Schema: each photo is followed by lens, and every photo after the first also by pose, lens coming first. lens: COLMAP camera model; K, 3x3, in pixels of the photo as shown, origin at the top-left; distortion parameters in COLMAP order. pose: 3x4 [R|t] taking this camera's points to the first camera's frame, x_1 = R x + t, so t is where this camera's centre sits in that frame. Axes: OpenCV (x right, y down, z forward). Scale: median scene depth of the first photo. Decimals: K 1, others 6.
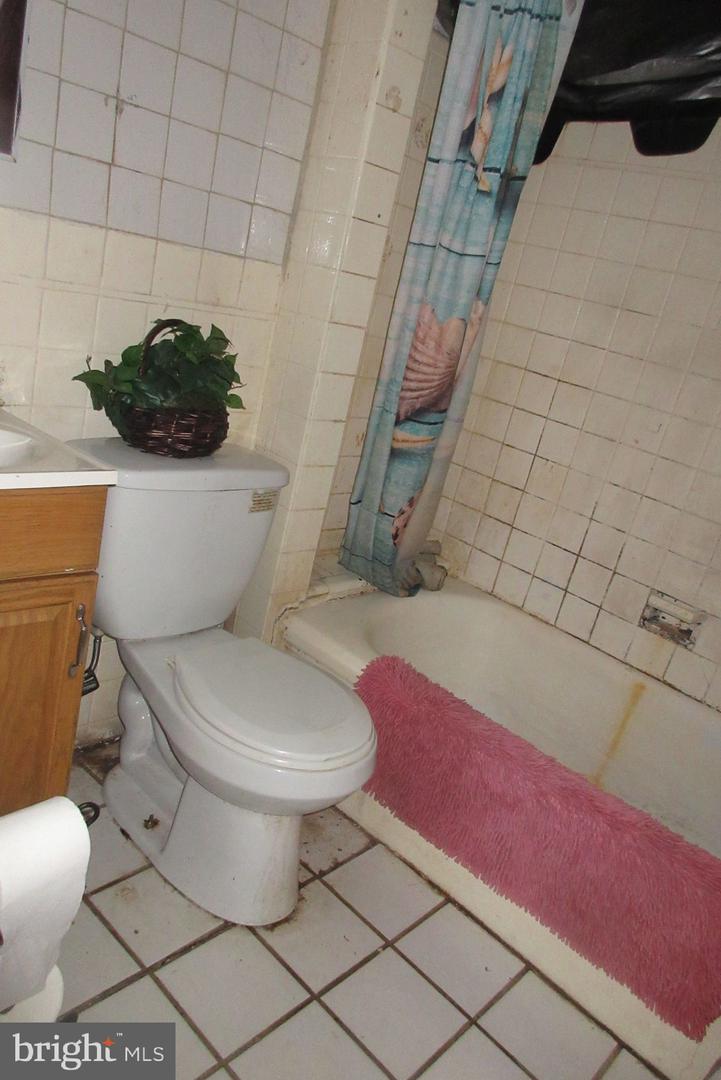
lens RADIAL K [[803.7, 0, 361.5], [0, 803.7, 530.4], [0, 0, 1]] dist [-0.009849, 0.013905]
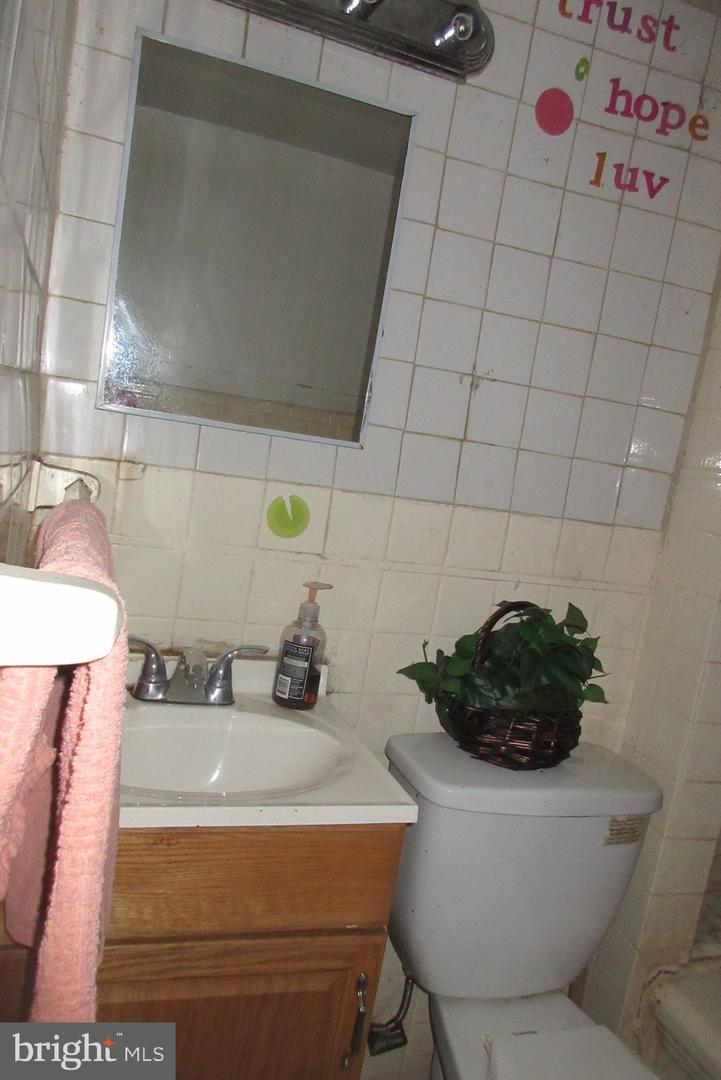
lens RADIAL K [[803.7, 0, 363.3], [0, 803.7, 543.0], [0, 0, 1]] dist [-0.009849, 0.013905]
pose [[0.885023, -0.016856, -0.465243, 0.017878], [-0.105508, 0.966080, -0.235708, -0.091211], [0.453434, 0.257694, 0.853224, 0.151070]]
